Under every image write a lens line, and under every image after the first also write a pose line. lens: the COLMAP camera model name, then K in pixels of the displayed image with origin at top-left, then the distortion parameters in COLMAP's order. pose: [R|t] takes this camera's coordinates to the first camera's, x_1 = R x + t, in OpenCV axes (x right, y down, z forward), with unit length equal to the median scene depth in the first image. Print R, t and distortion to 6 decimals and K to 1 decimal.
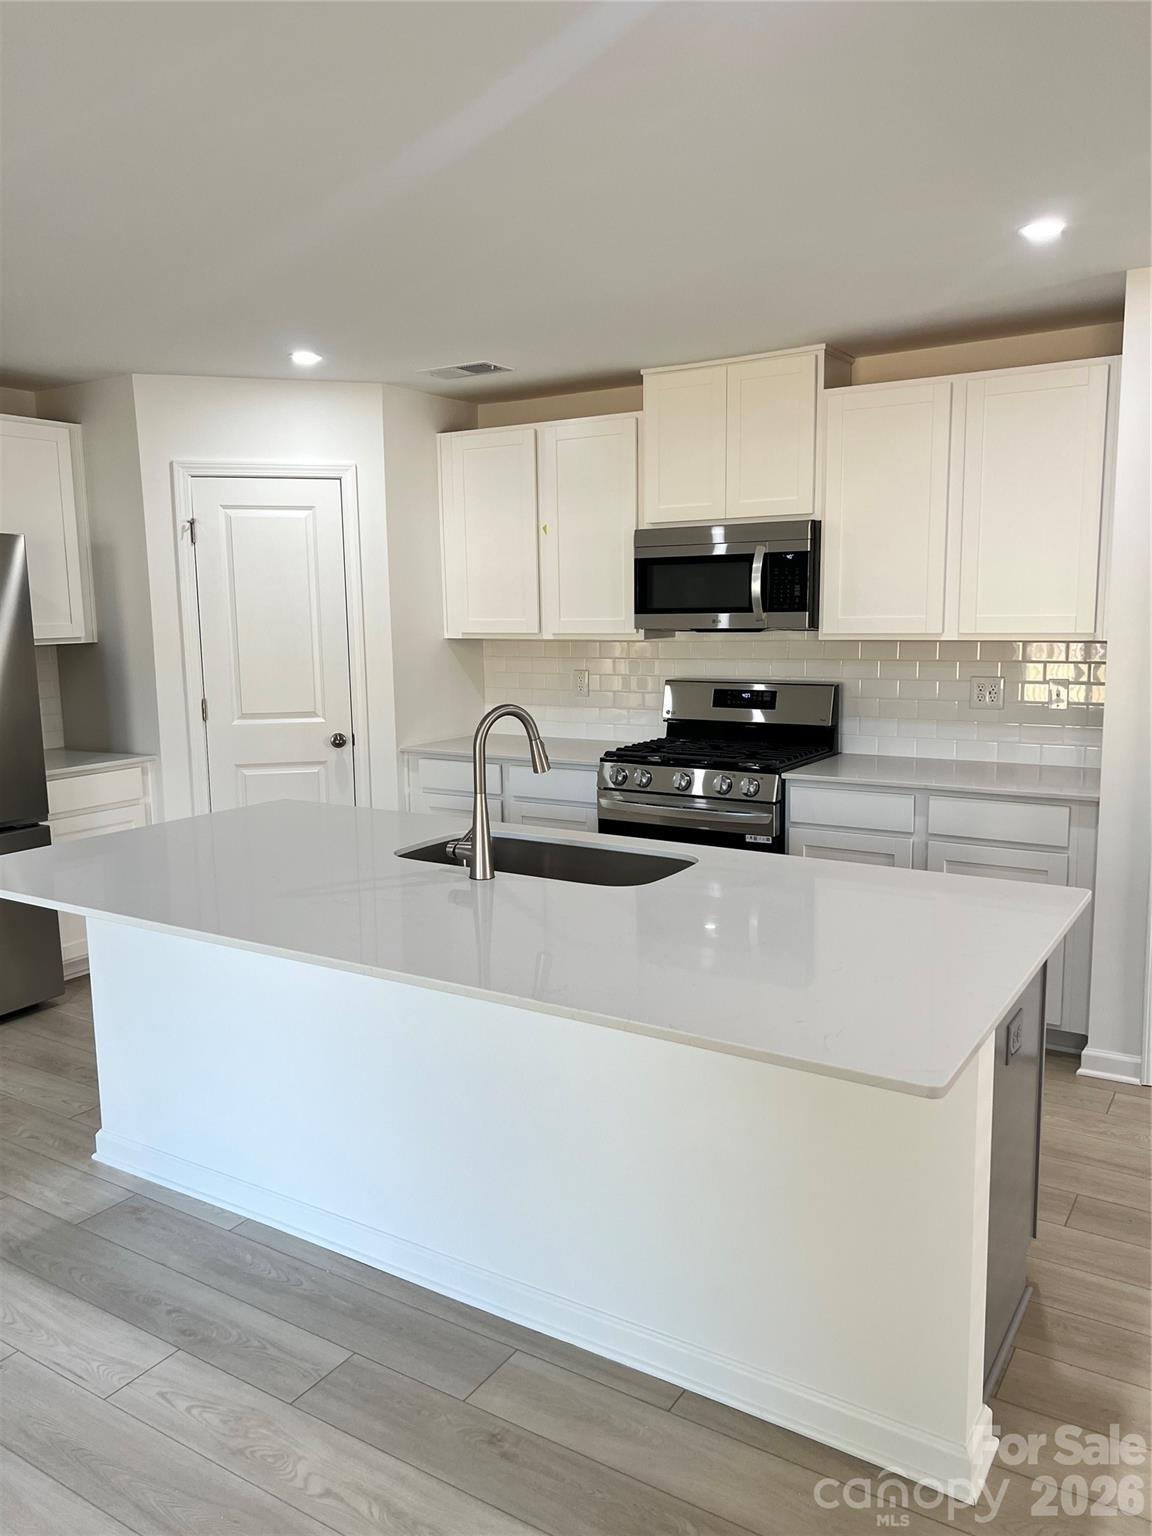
lens RADIAL K [[1142.8, 0, 575.4], [0, 1142.8, 765.3], [0, 0, 1]] dist [0.036691, -0.032990]
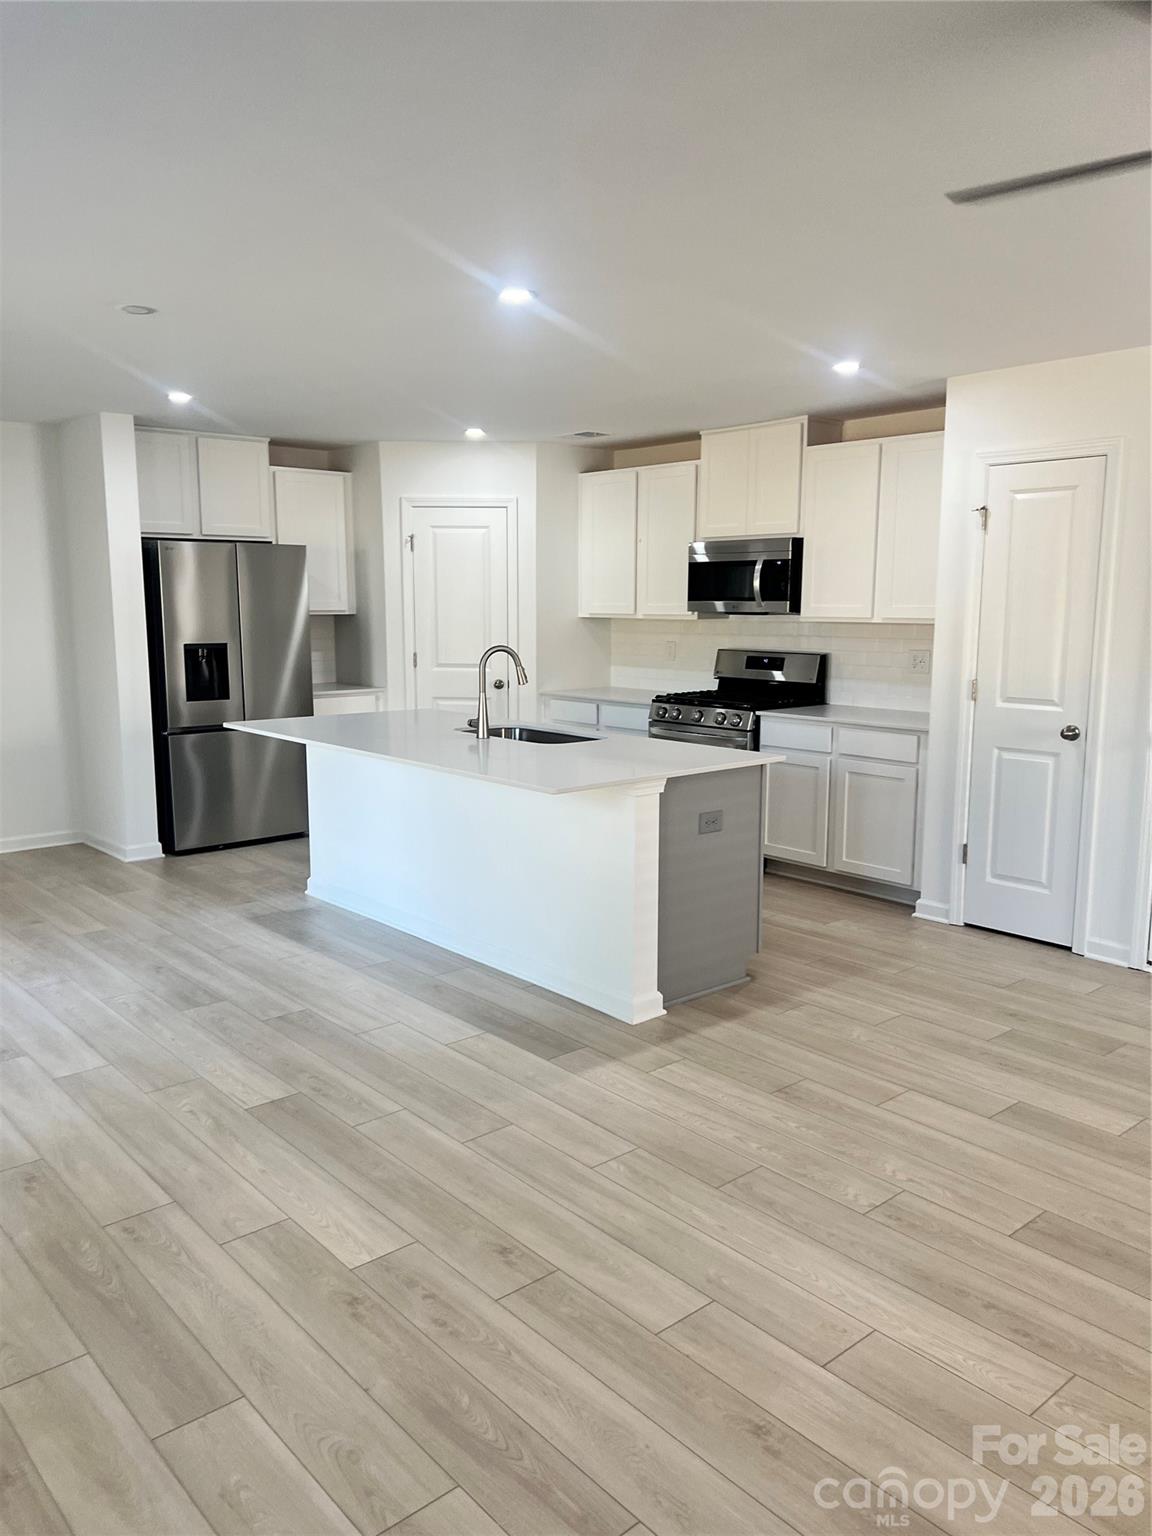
lens RADIAL K [[1142.8, 0, 577.2], [0, 1142.8, 777.3], [0, 0, 1]] dist [0.036691, -0.032990]
pose [[0.958877, 0.060345, -0.277332, 0.340660], [-0.055599, 0.998141, 0.024950, 0.062259], [0.278322, -0.008504, 0.960450, -0.435406]]
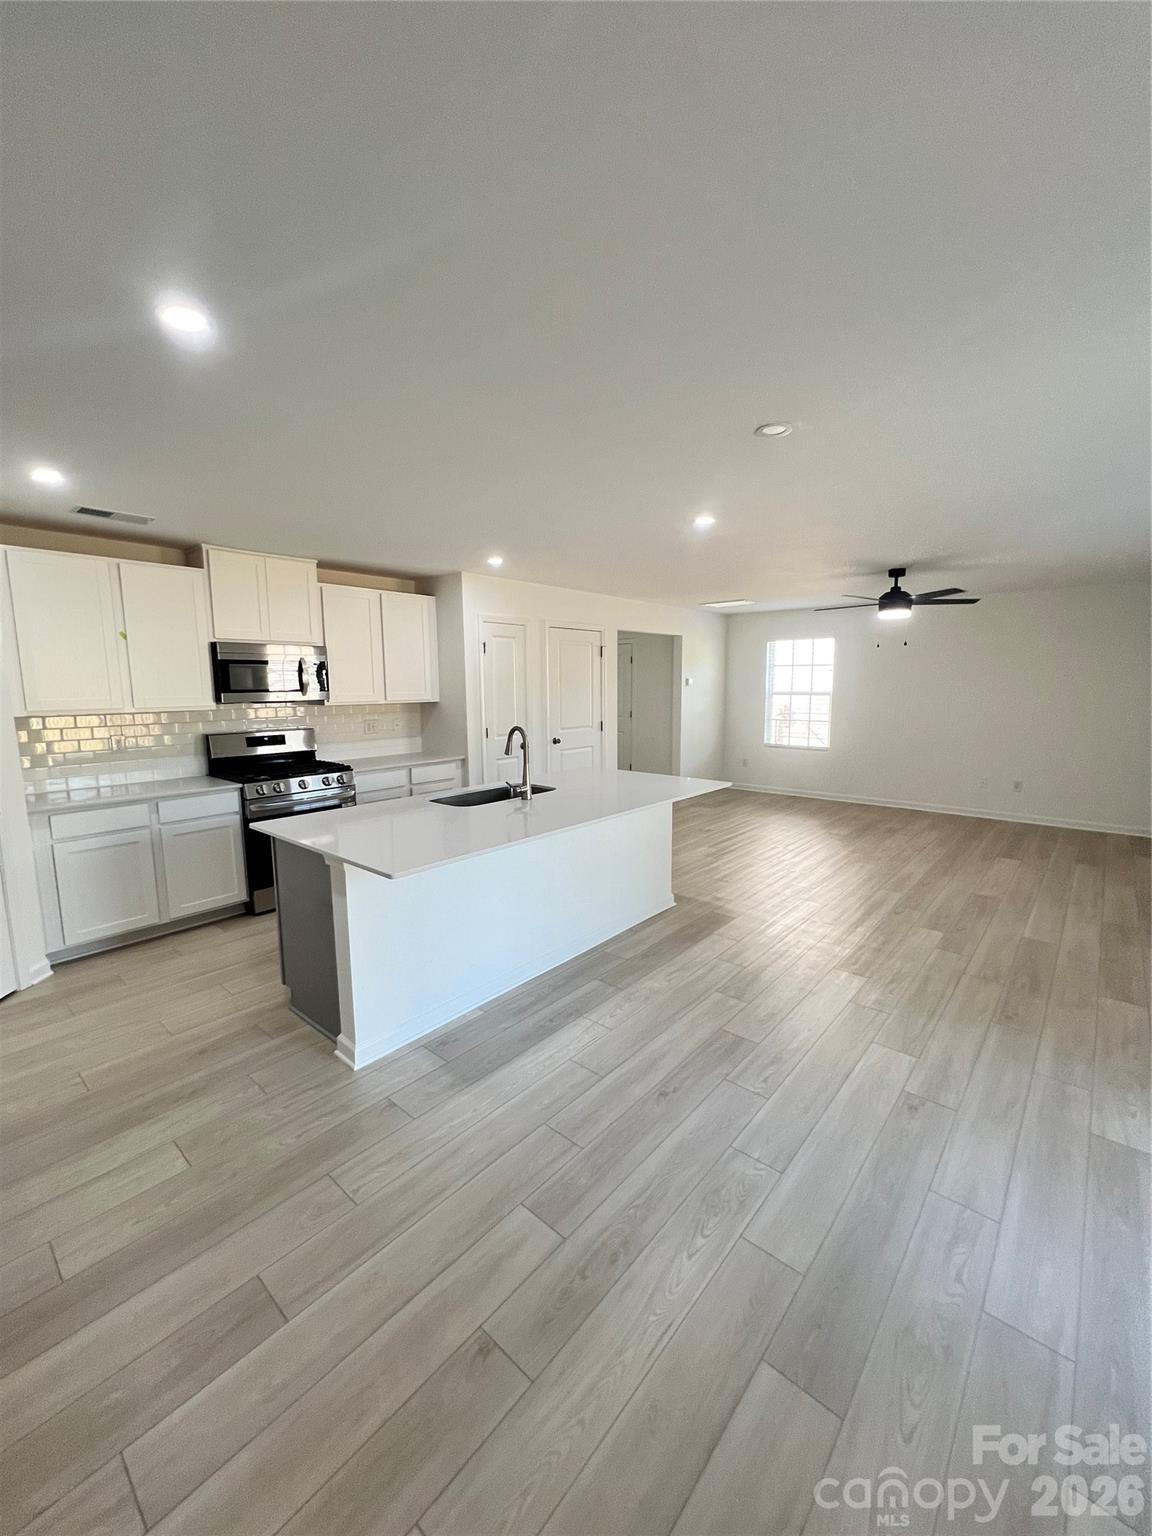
lens RADIAL K [[615.4, 0, 578.7], [0, 615.4, 755.9], [0, 0, 1]] dist [0.001671, 0.000279]
pose [[0.148612, -0.103399, 0.983475, -0.762848], [0.144337, 0.986136, 0.081869, -0.045614], [-0.978305, 0.129785, 0.161475, 0.389676]]
